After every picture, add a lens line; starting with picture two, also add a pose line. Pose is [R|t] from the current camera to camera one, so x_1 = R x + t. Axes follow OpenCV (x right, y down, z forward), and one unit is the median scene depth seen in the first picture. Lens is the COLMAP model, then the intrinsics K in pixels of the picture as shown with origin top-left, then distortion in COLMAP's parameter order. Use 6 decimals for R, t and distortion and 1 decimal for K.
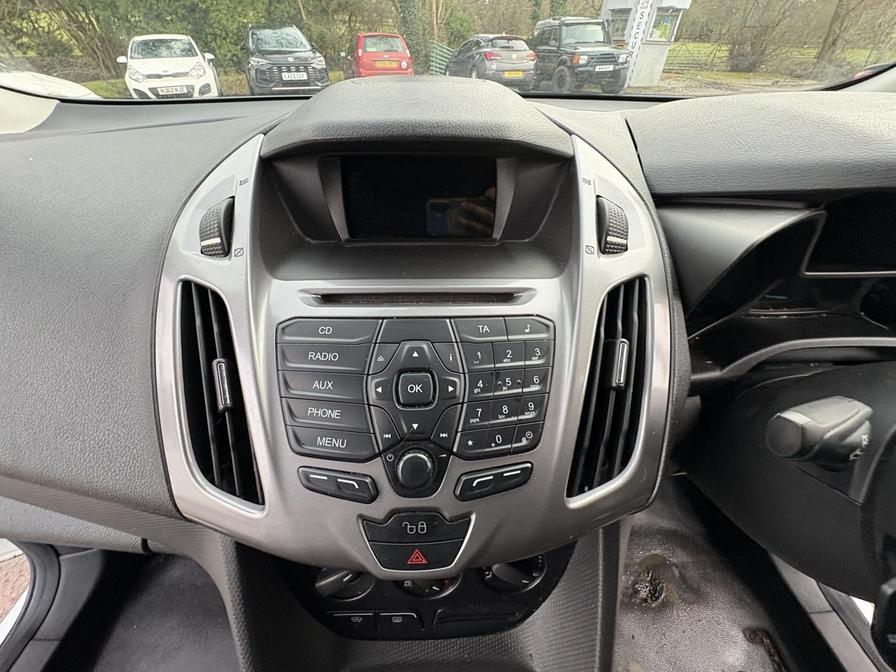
lens RADIAL K [[359.8, 0, 448.0], [0, 359.8, 336.0], [0, 0, 1]] dist [-0.000333, 0.000435]
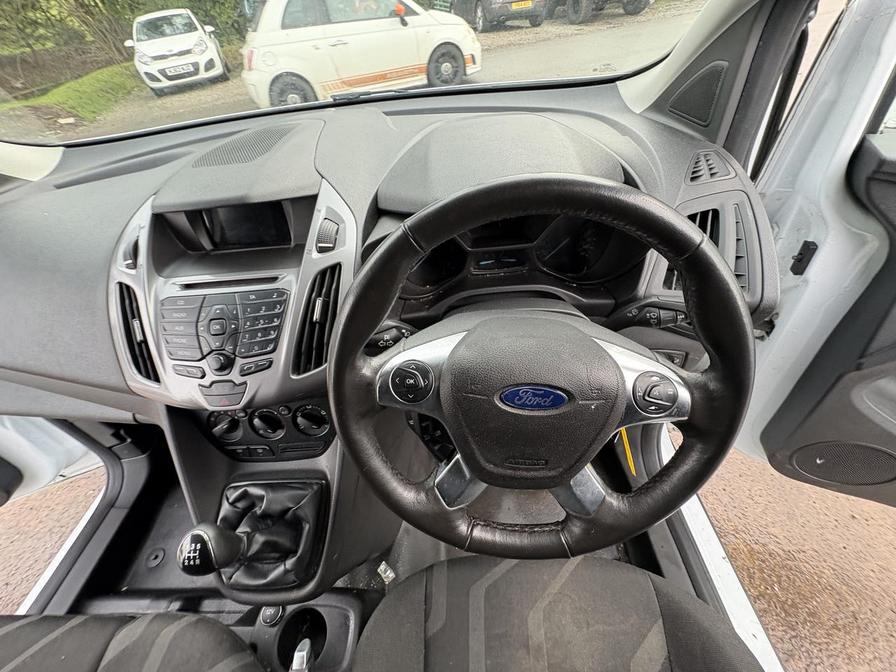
lens RADIAL K [[356.9, 0, 448.0], [0, 356.9, 336.0], [0, 0, 1]] dist [0.002174, 0.000213]
pose [[0.994487, -0.053114, -0.090409, 1.241591], [0.063113, 0.991747, 0.111598, 0.038628], [0.083736, -0.116688, 0.989632, -0.855653]]
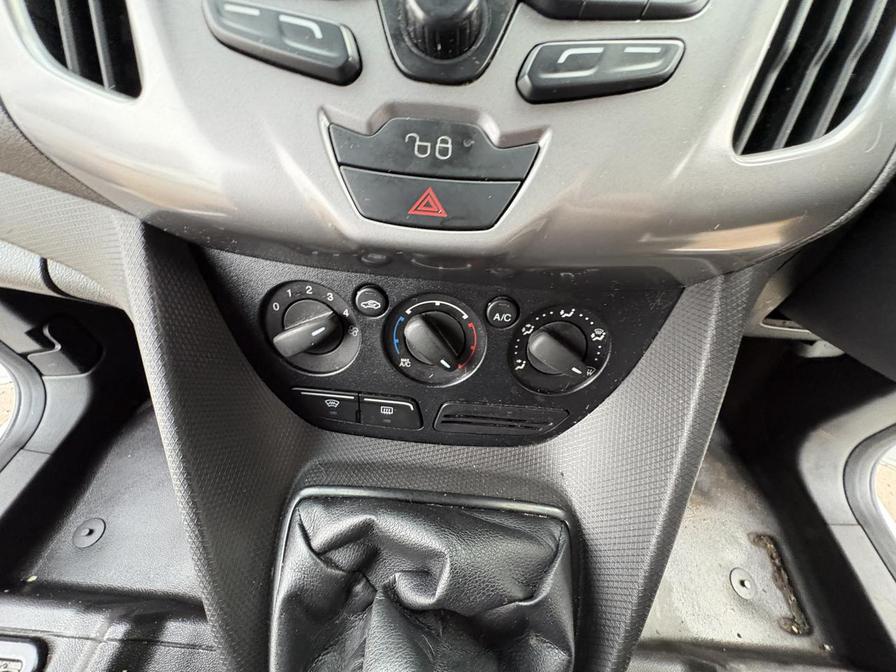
lens RADIAL K [[364.8, 0, 448.0], [0, 364.8, 336.0], [0, 0, 1]] dist [-0.001502, 0.000026]
pose [[0.993603, 0.110491, -0.023338, -0.019976], [-0.103410, 0.973256, 0.205132, 0.556017], [0.045379, -0.201406, 0.978456, 0.360732]]
